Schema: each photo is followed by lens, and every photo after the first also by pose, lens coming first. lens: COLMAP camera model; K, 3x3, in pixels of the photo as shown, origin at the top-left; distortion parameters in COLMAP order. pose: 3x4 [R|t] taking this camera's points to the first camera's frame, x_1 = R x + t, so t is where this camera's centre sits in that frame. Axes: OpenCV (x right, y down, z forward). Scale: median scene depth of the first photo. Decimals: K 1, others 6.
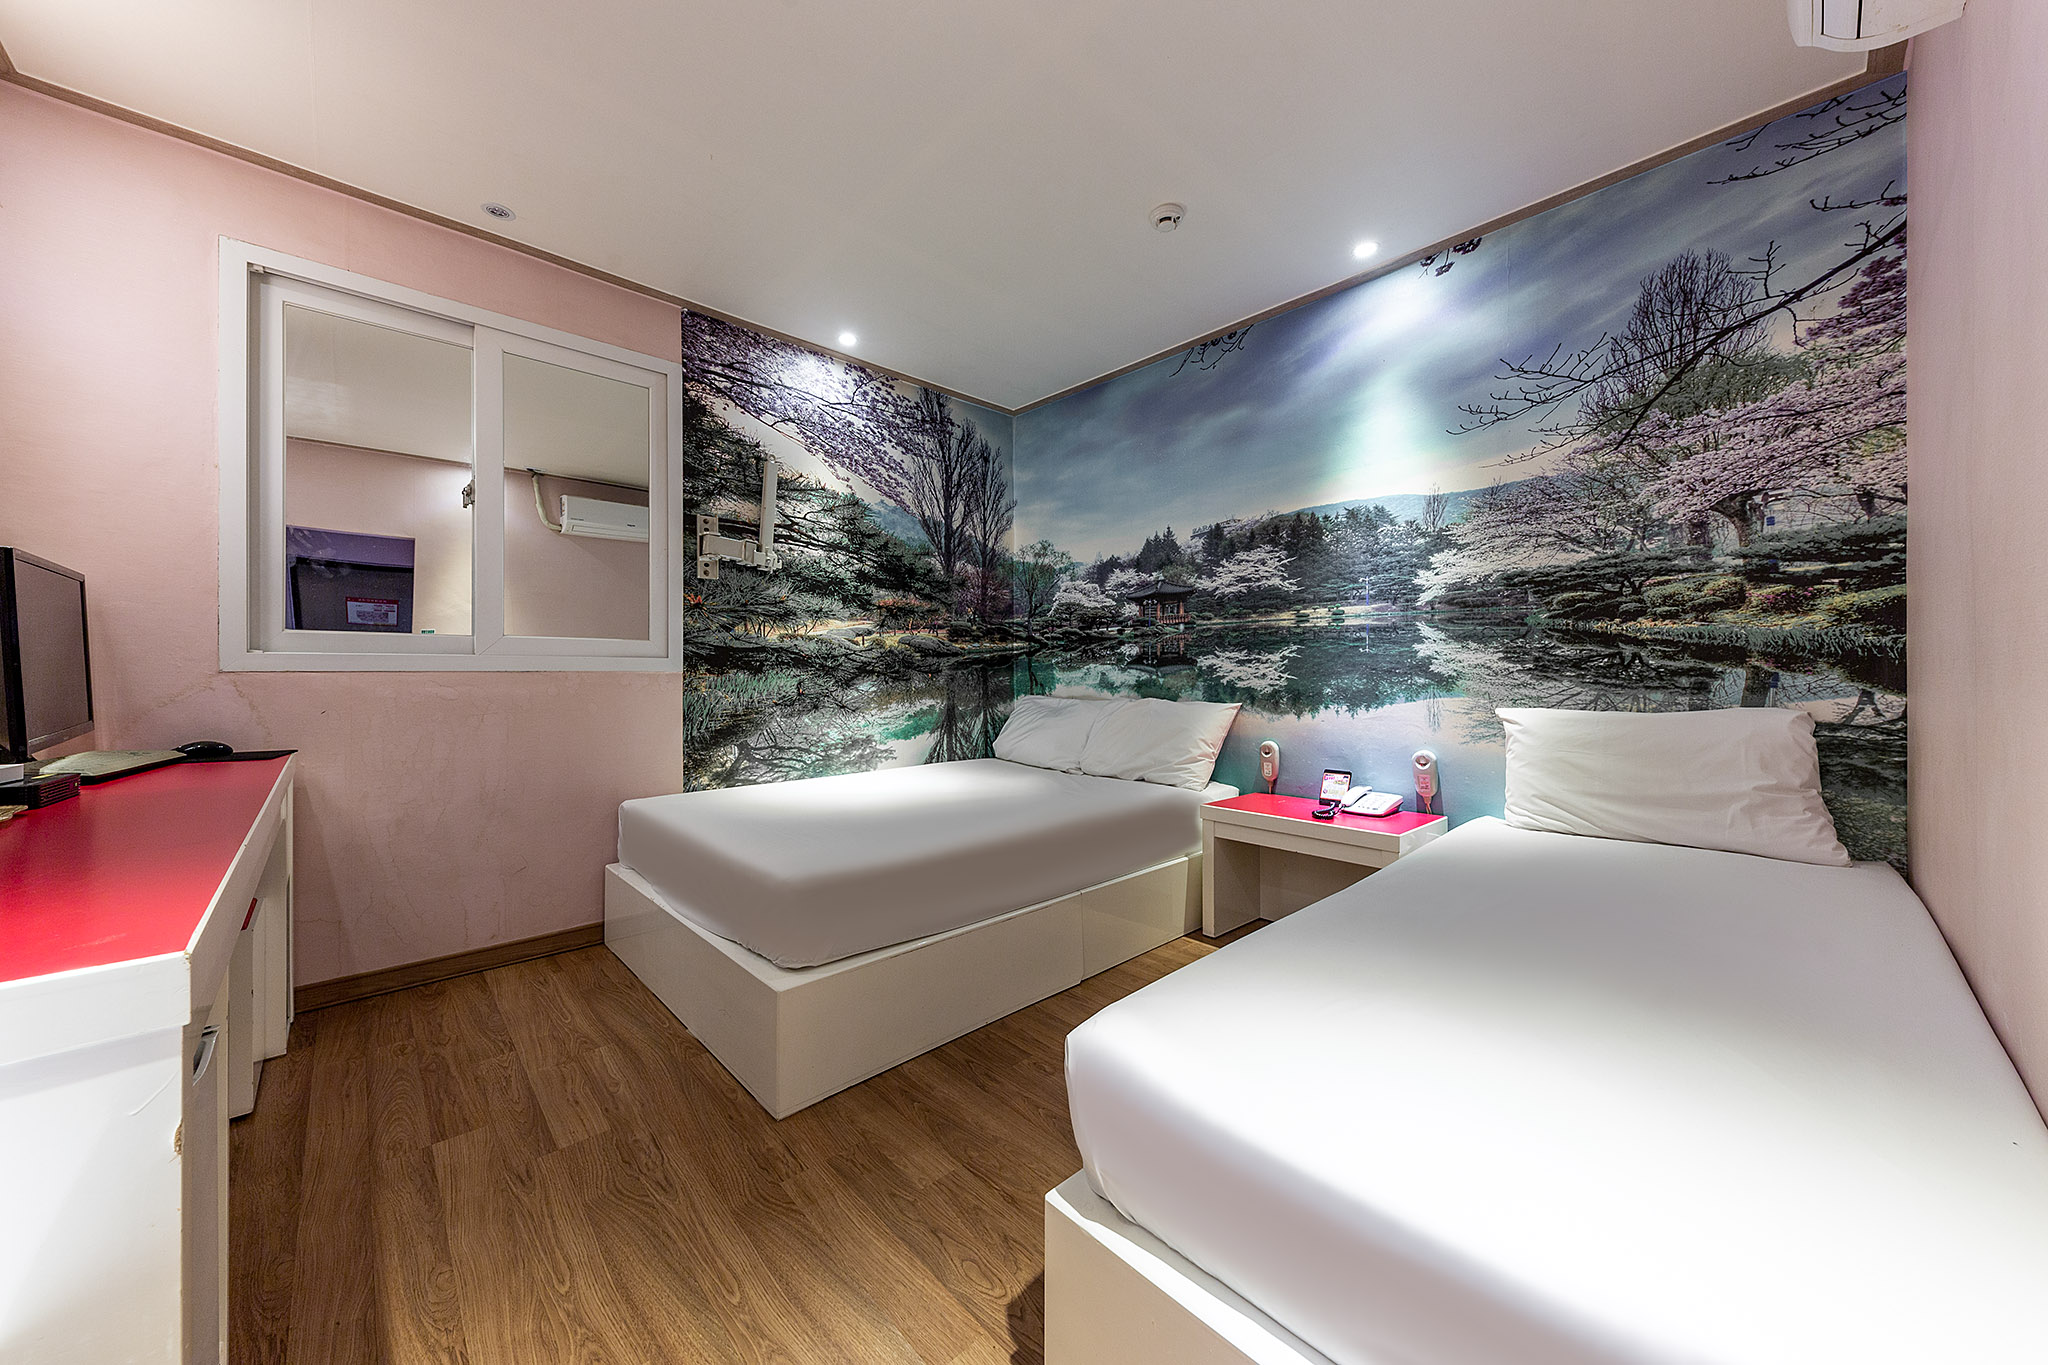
lens RADIAL K [[707.2, 0, 1031.5], [0, 707.2, 679.5], [0, 0, 1]] dist [0.004612, -0.000896]
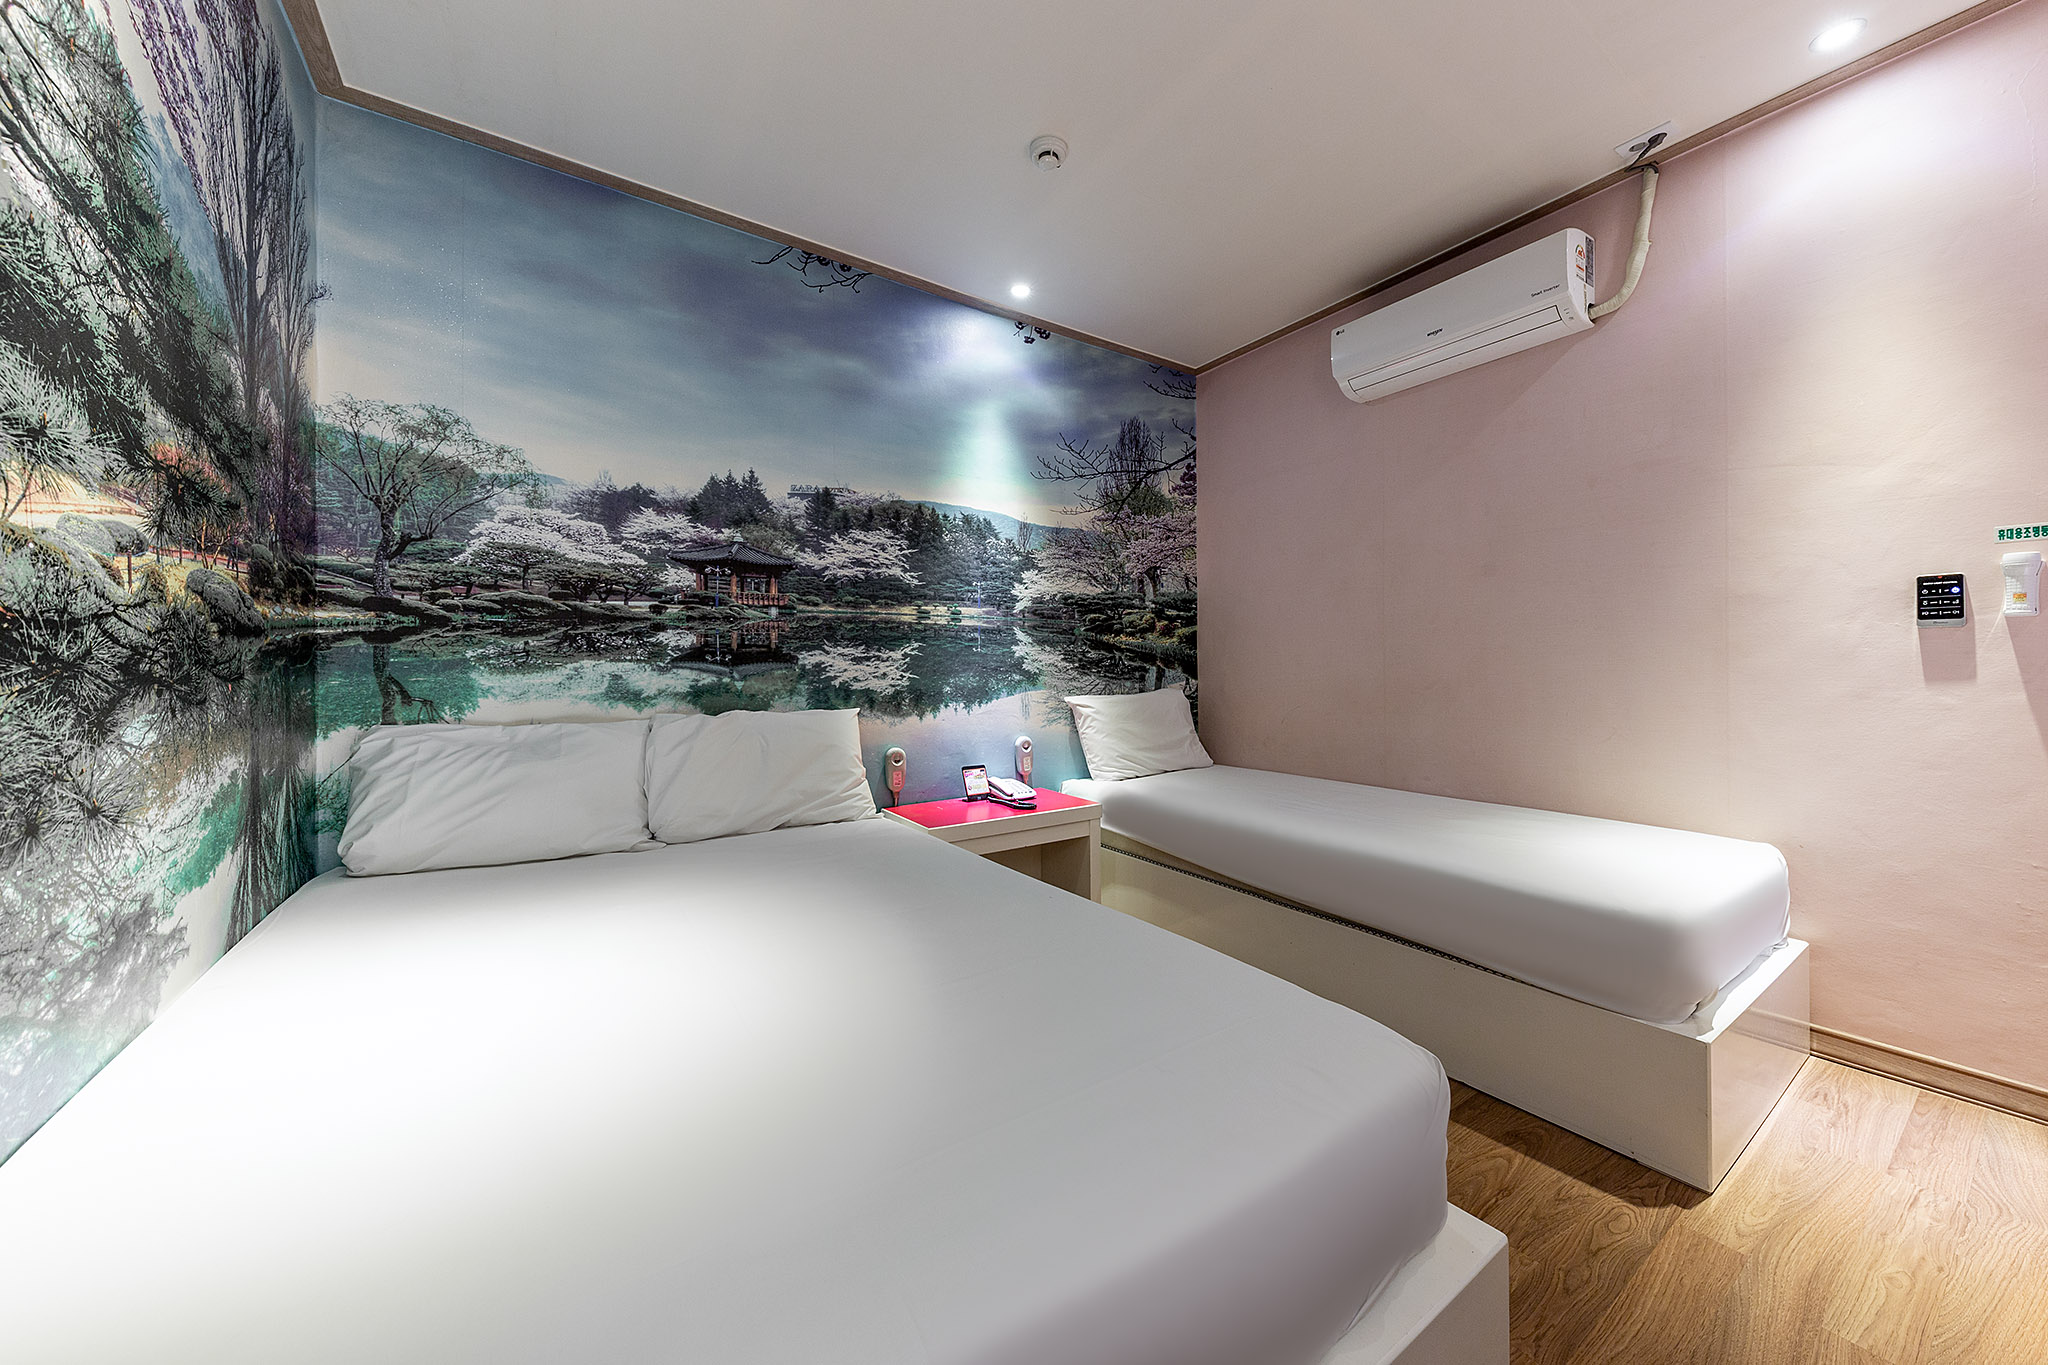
lens RADIAL K [[707.2, 0, 1026.9], [0, 707.2, 668.8], [0, 0, 1]] dist [0.004612, -0.000896]
pose [[0.172074, -0.002301, 0.985081, -0.546104], [0.018058, 0.999837, -0.000818, -0.010171], [-0.984918, 0.017929, 0.172088, 0.709207]]
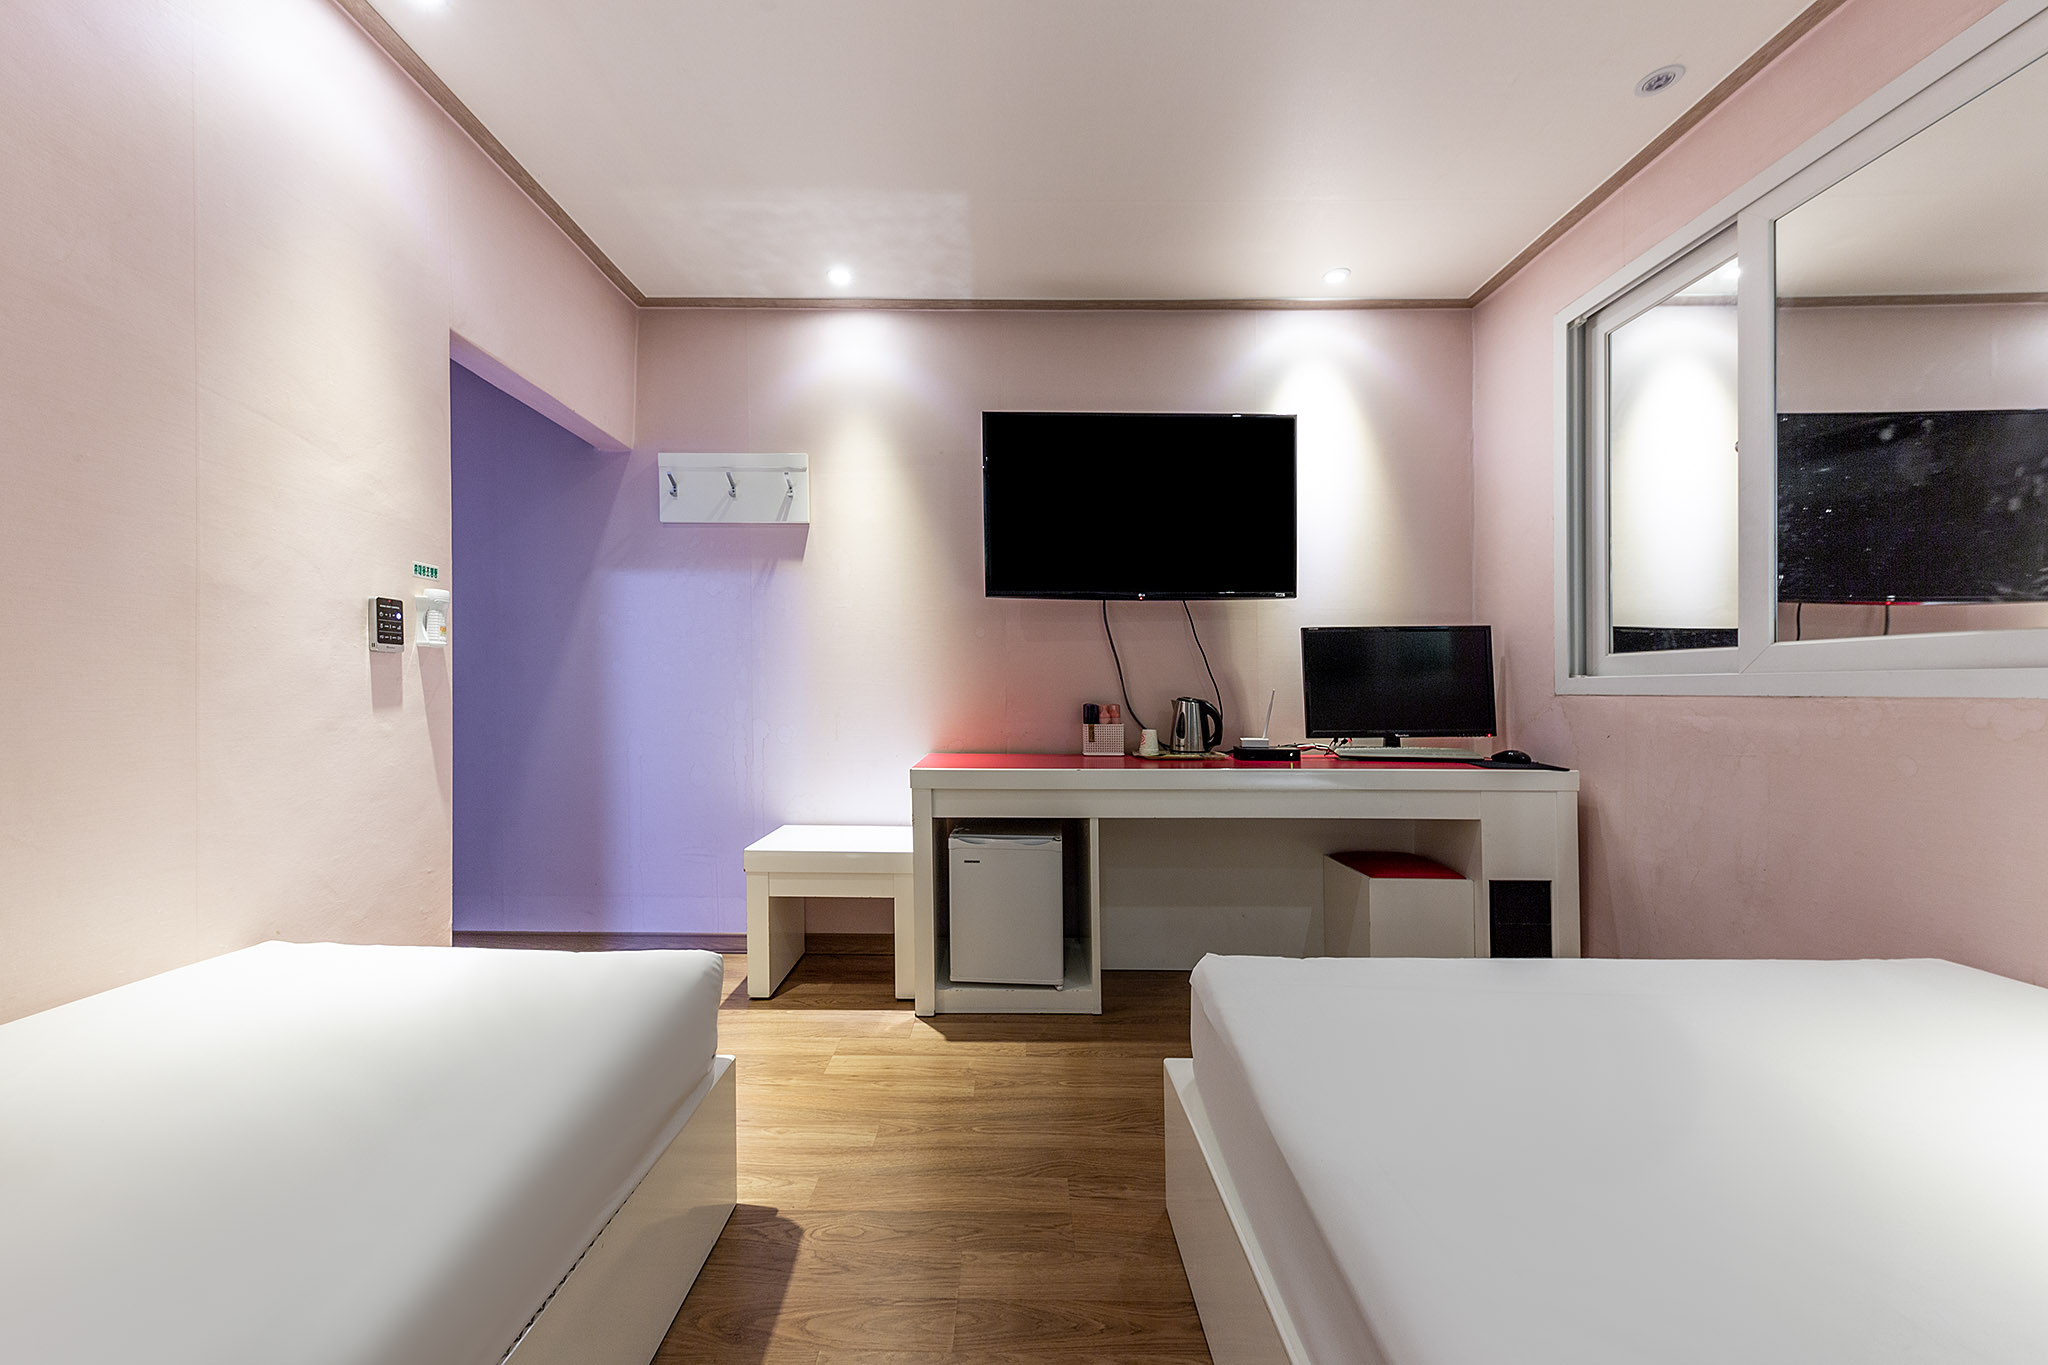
lens RADIAL K [[707.2, 0, 1002.4], [0, 707.2, 689.1], [0, 0, 1]] dist [0.004612, -0.000896]
pose [[-0.704525, -0.003142, -0.709673, 0.228522], [-0.012235, 0.999895, 0.007719, -0.012211], [0.709574, 0.014121, -0.704489, 0.819046]]
